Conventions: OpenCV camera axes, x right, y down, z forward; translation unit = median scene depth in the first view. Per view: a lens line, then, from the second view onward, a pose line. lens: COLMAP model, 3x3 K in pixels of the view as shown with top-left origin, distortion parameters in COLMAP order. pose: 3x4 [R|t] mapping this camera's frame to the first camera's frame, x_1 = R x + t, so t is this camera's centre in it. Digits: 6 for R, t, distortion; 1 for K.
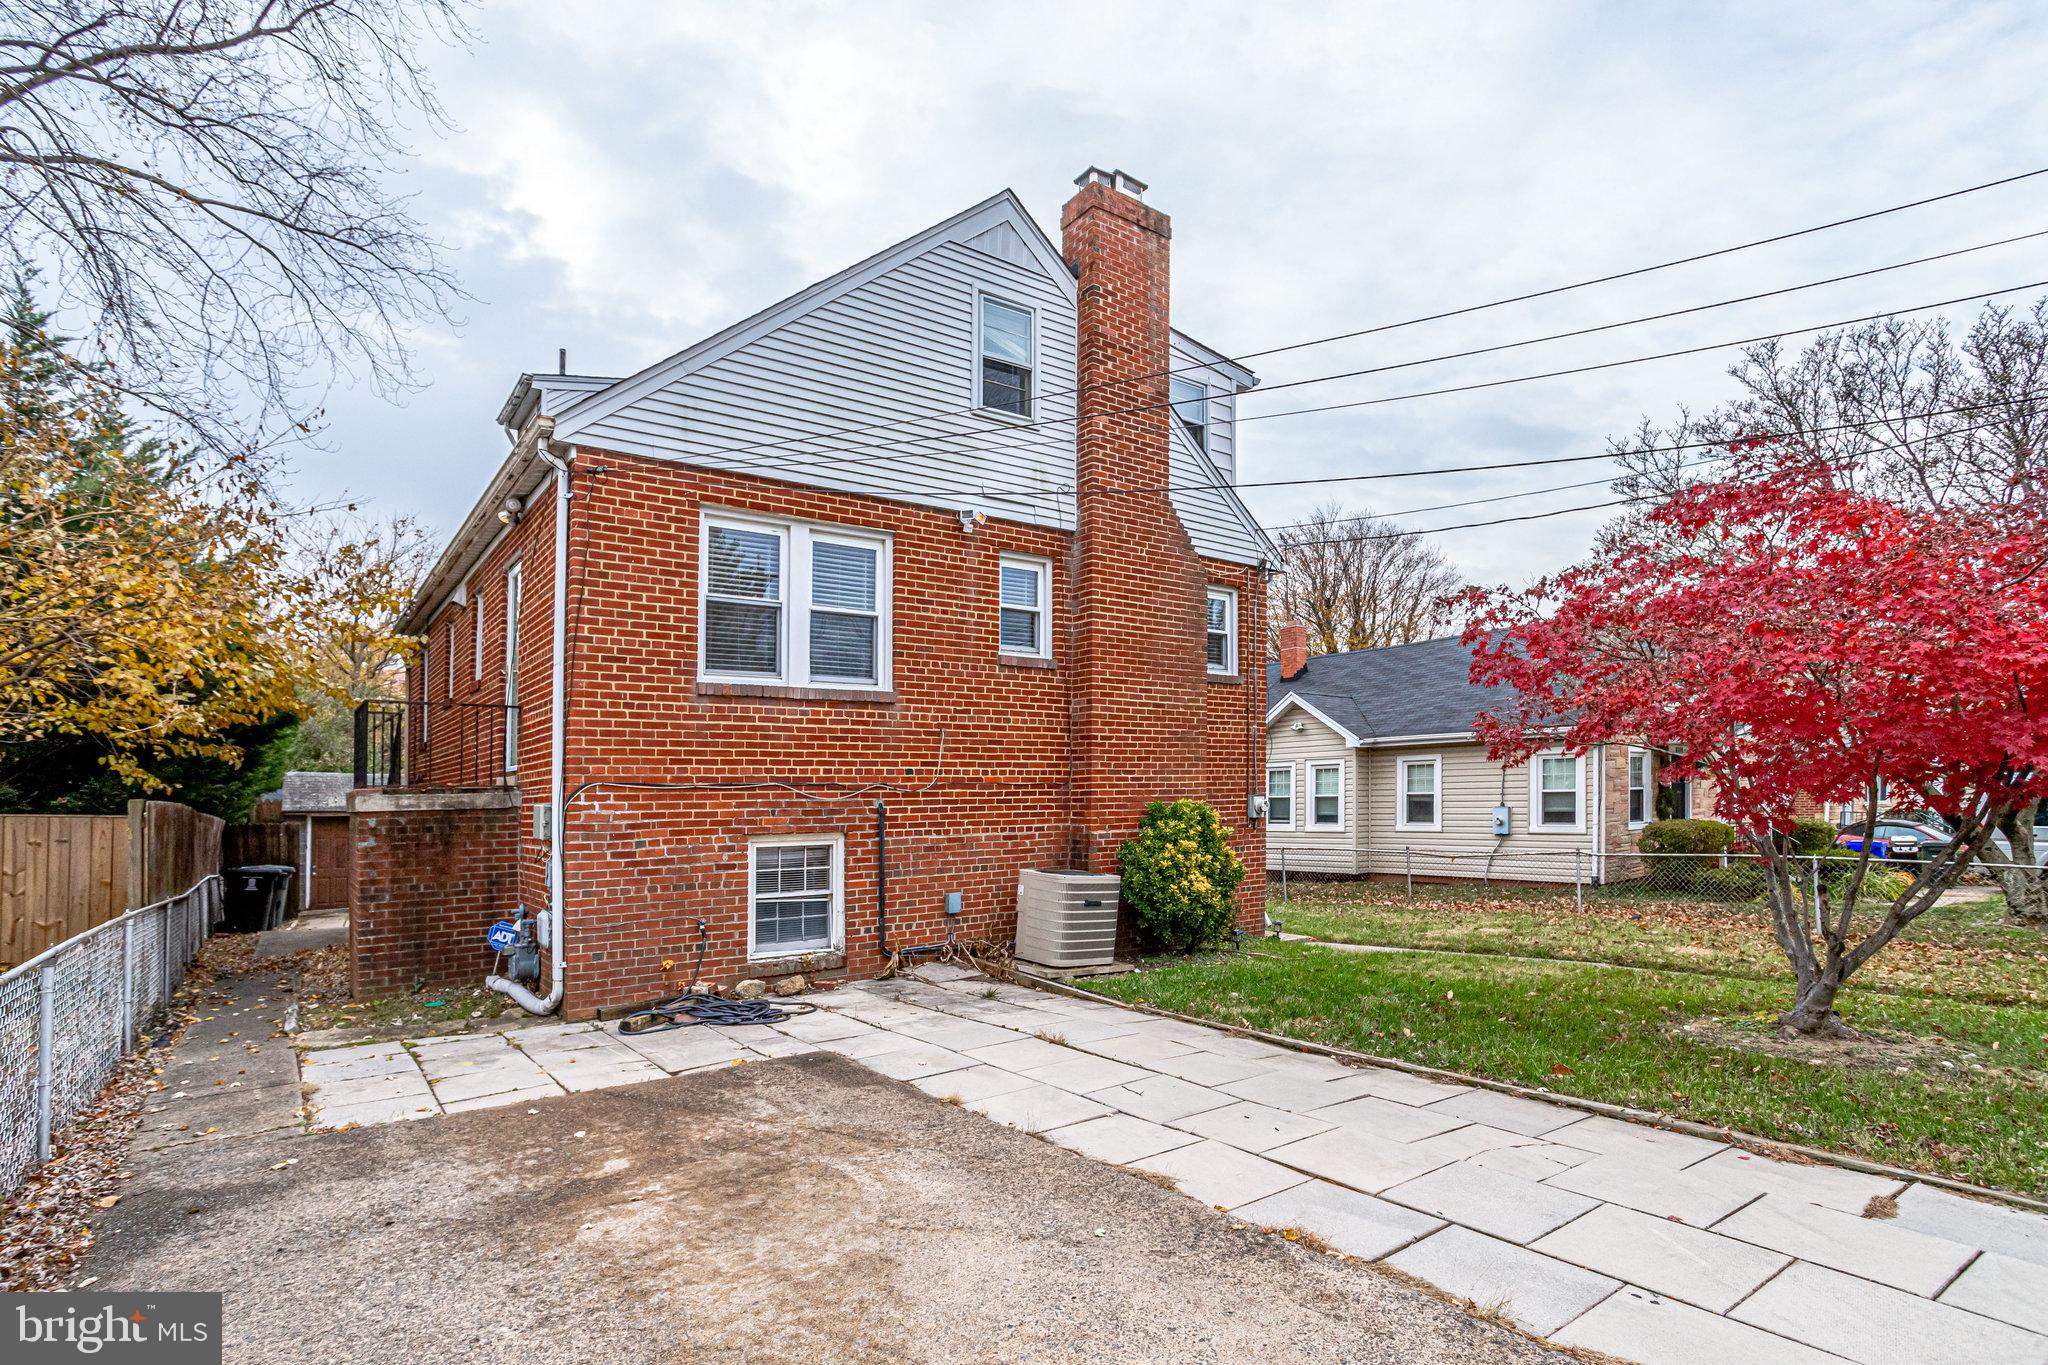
lens RADIAL K [[1053.6, 0, 1024.1], [0, 1053.6, 704.8], [0, 0, 1]] dist [-0.034030, 0.000536]
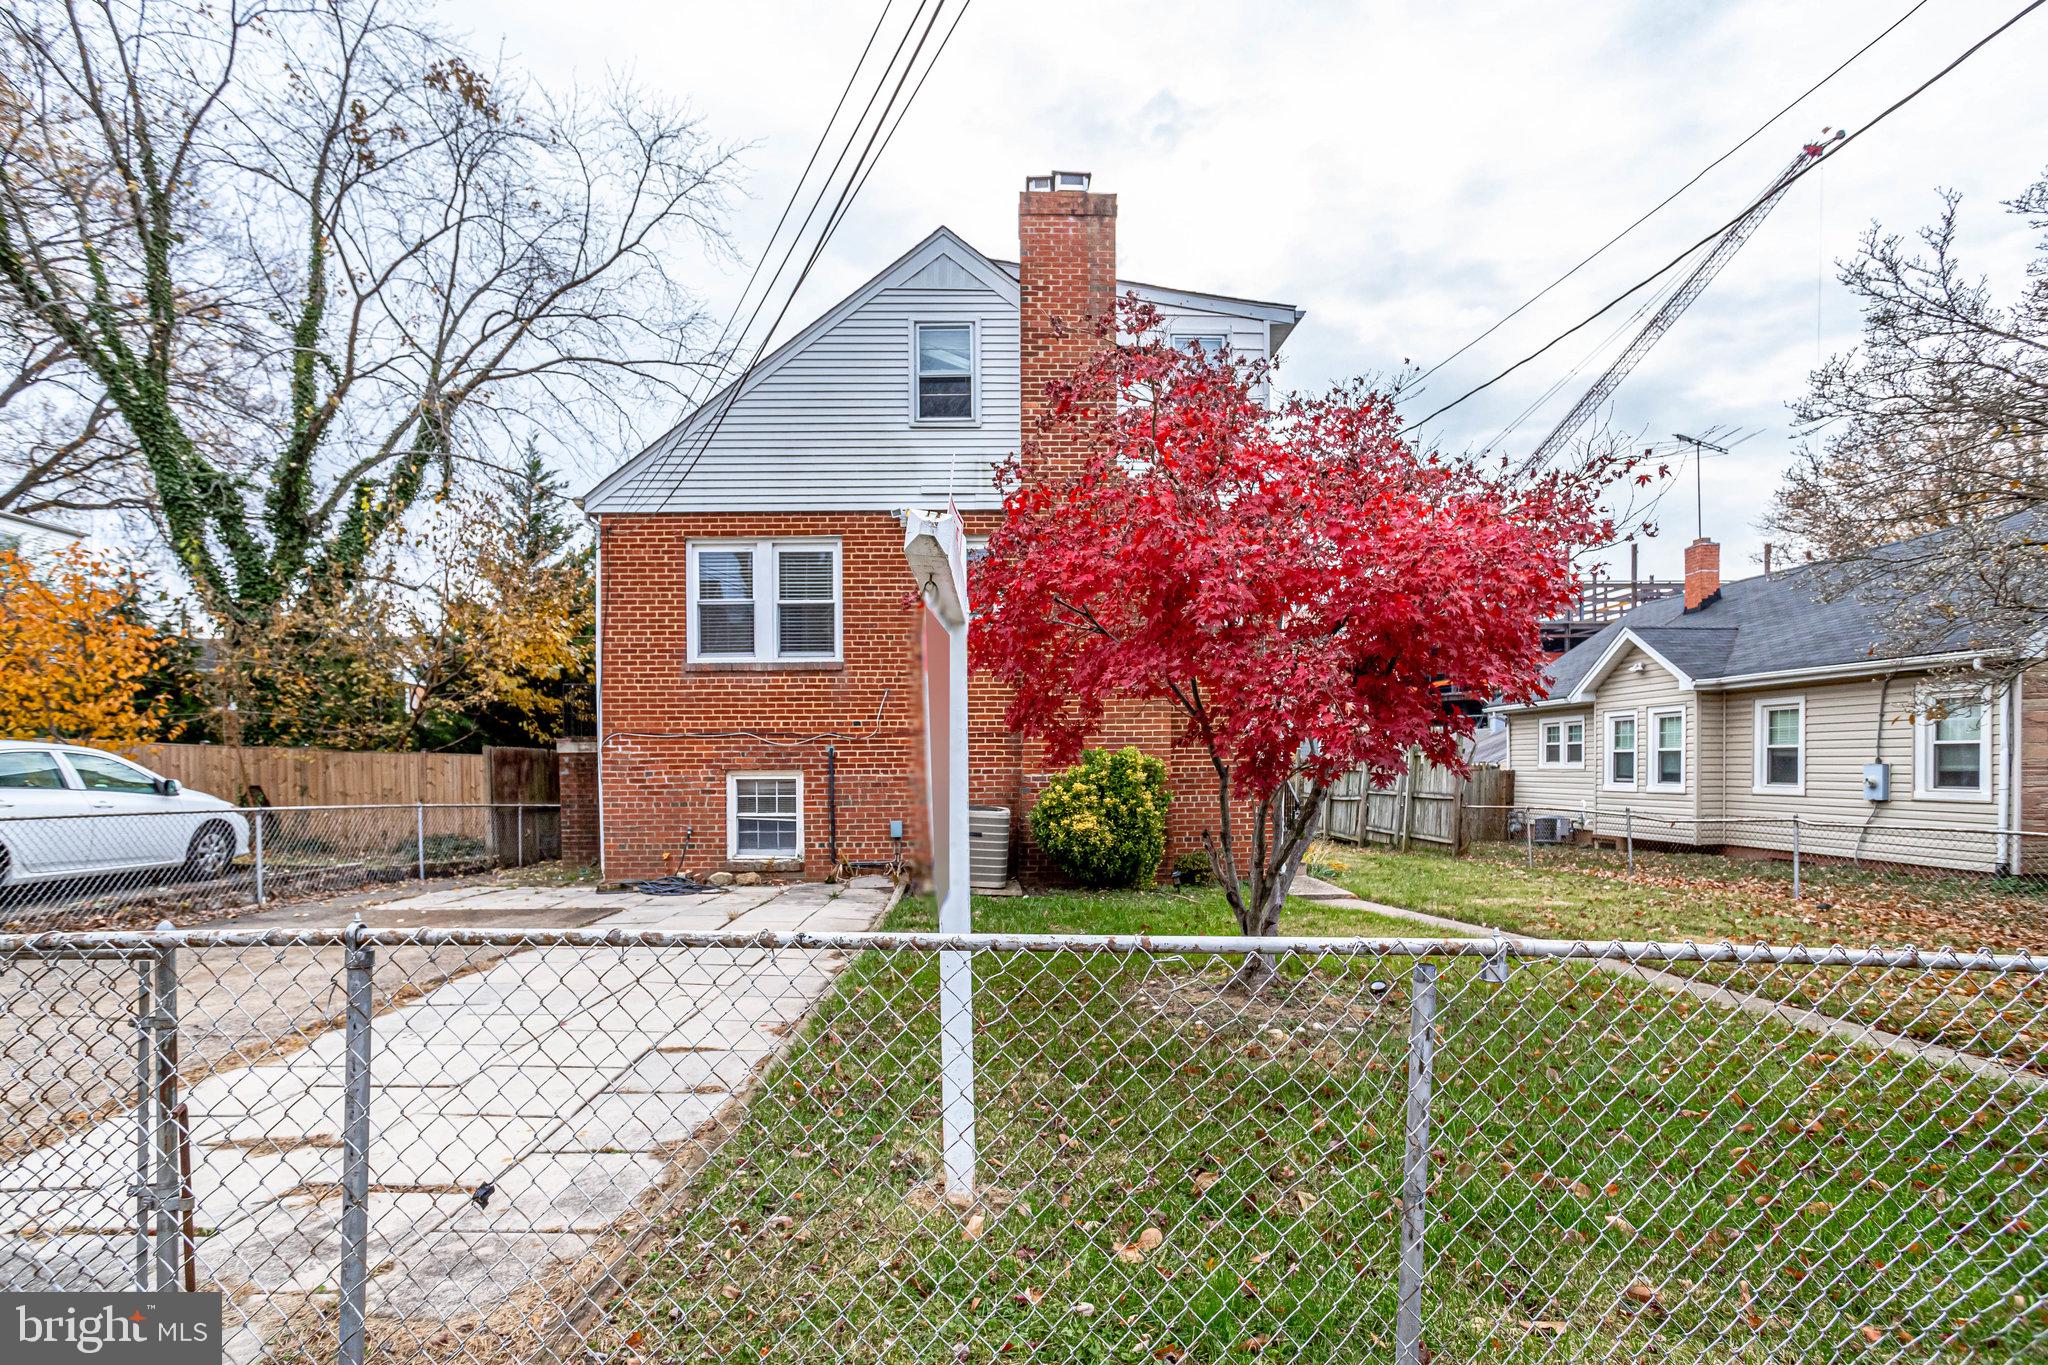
lens RADIAL K [[1025.8, 0, 1032.3], [0, 1025.8, 698.4], [0, 0, 1]] dist [-0.053124, 0.036717]
pose [[0.810860, -0.029299, -0.584506, 0.733100], [0.045869, 0.998855, 0.013563, 0.024393], [0.583440, -0.037809, 0.811276, 0.116833]]
